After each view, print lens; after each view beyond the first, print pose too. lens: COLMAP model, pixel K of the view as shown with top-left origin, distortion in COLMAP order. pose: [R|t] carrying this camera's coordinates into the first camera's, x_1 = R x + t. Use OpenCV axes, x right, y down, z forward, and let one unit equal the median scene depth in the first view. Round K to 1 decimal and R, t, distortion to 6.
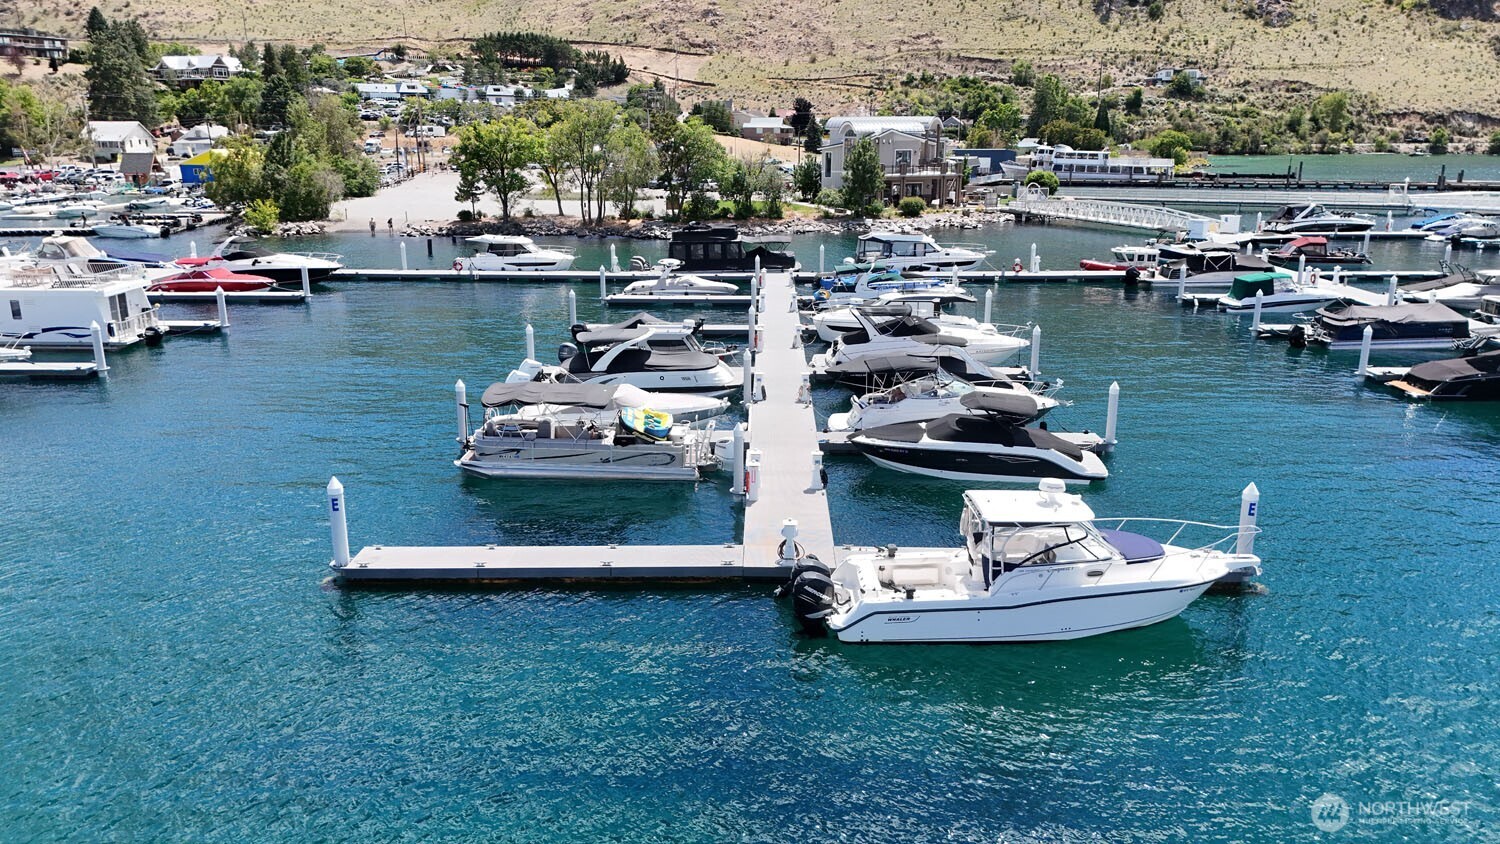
lens RADIAL K [[1117.3, 0, 750.0], [0, 1117.3, 422.0], [0, 0, 1]] dist [0.082038, -0.067652]
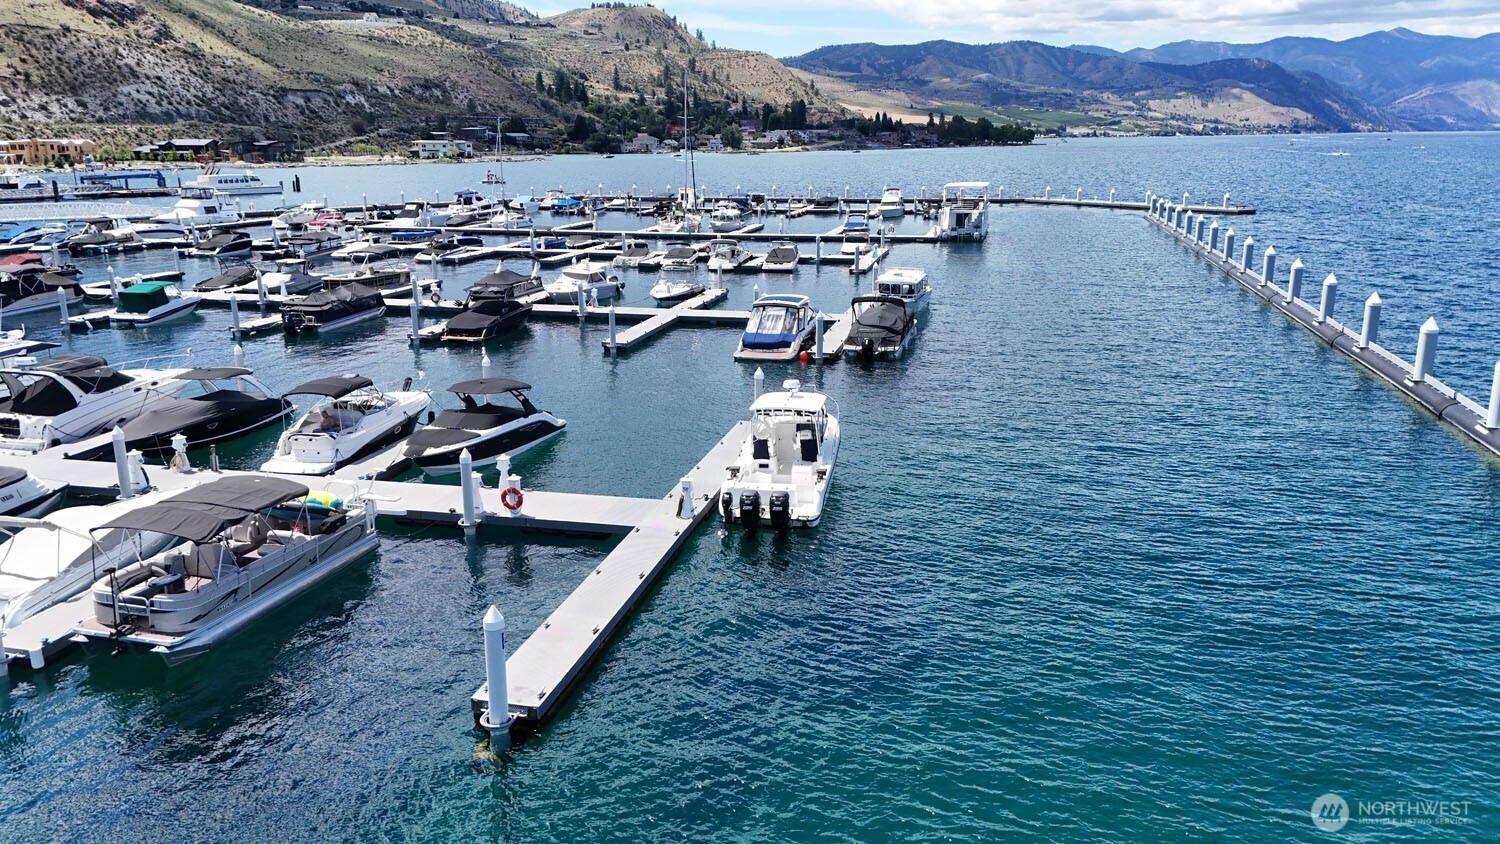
lens RADIAL K [[1117.3, 0, 750.0], [0, 1117.3, 422.0], [0, 0, 1]] dist [0.082038, -0.067652]
pose [[0.225450, -0.245866, 0.942721, -0.223699], [0.258855, 0.947970, 0.185330, -0.035549], [-0.939237, 0.202246, 0.277363, 0.137046]]
